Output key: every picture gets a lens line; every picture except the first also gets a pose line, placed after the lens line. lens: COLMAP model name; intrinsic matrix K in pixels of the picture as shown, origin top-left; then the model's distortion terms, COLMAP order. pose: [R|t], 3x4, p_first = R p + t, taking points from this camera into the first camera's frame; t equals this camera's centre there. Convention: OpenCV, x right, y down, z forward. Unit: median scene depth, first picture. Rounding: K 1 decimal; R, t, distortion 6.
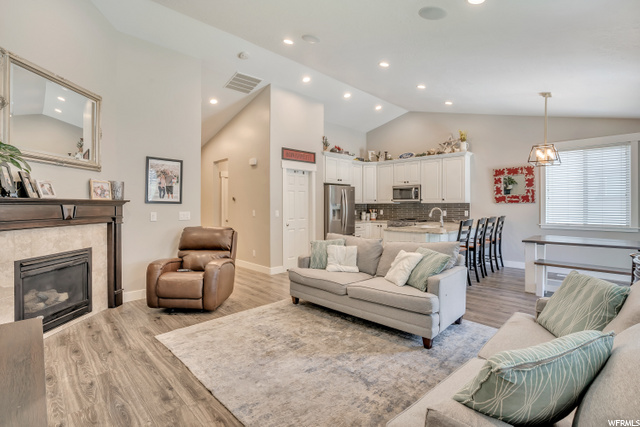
lens RADIAL K [[311.6, 0, 323.7], [0, 311.6, 203.9], [0, 0, 1]] dist [-0.001629, 0.000154]
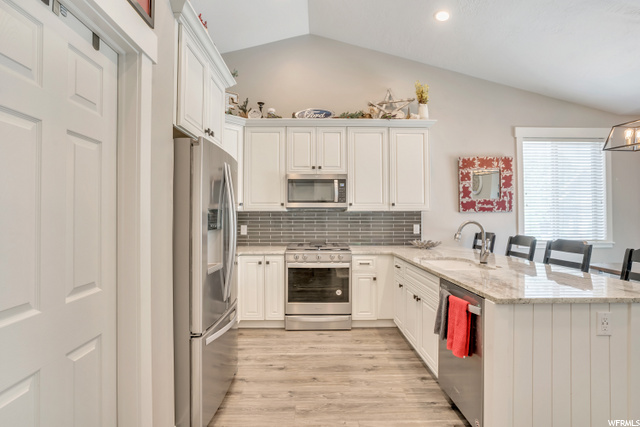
lens RADIAL K [[318.8, 0, 316.5], [0, 318.8, 211.6], [0, 0, 1]] dist [-0.043448, 0.026124]
pose [[0.700981, 0.009310, 0.713119, -0.102300], [-0.002715, 0.999942, -0.010386, 0.004229], [-0.713175, 0.005344, 0.700966, 0.754901]]
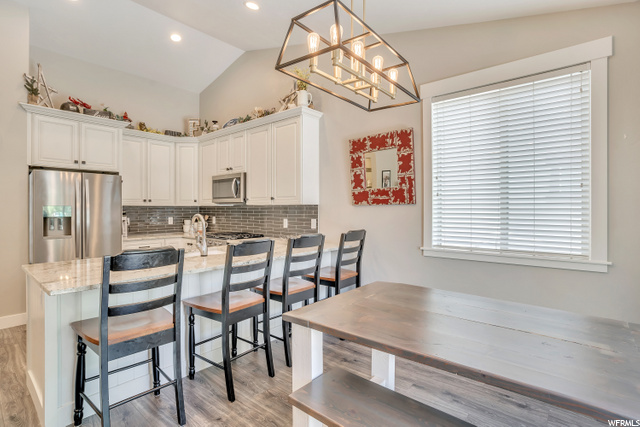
lens RADIAL K [[318.8, 0, 316.5], [0, 318.8, 211.6], [0, 0, 1]] dist [-0.043448, 0.026124]
pose [[0.998398, -0.001123, 0.056577, 0.454393], [0.000399, 0.999918, 0.012806, 0.001827], [-0.056586, -0.012763, 0.998316, 0.464893]]
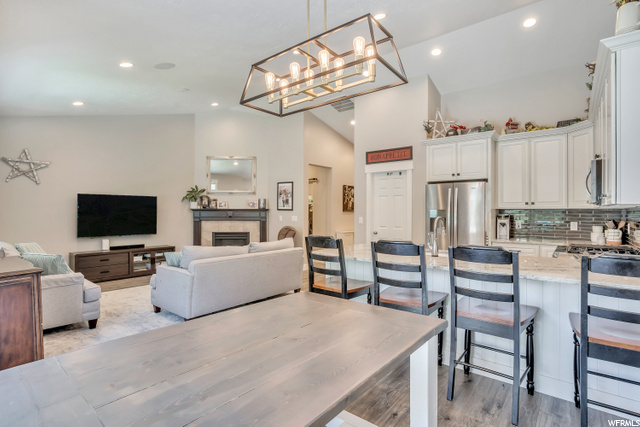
lens RADIAL K [[318.8, 0, 316.5], [0, 318.8, 211.6], [0, 0, 1]] dist [-0.043448, 0.026124]
pose [[0.080584, 0.000209, -0.996748, 0.752019], [0.001982, 0.999998, 0.000370, 0.002650], [0.996746, -0.002005, 0.080584, 0.686363]]
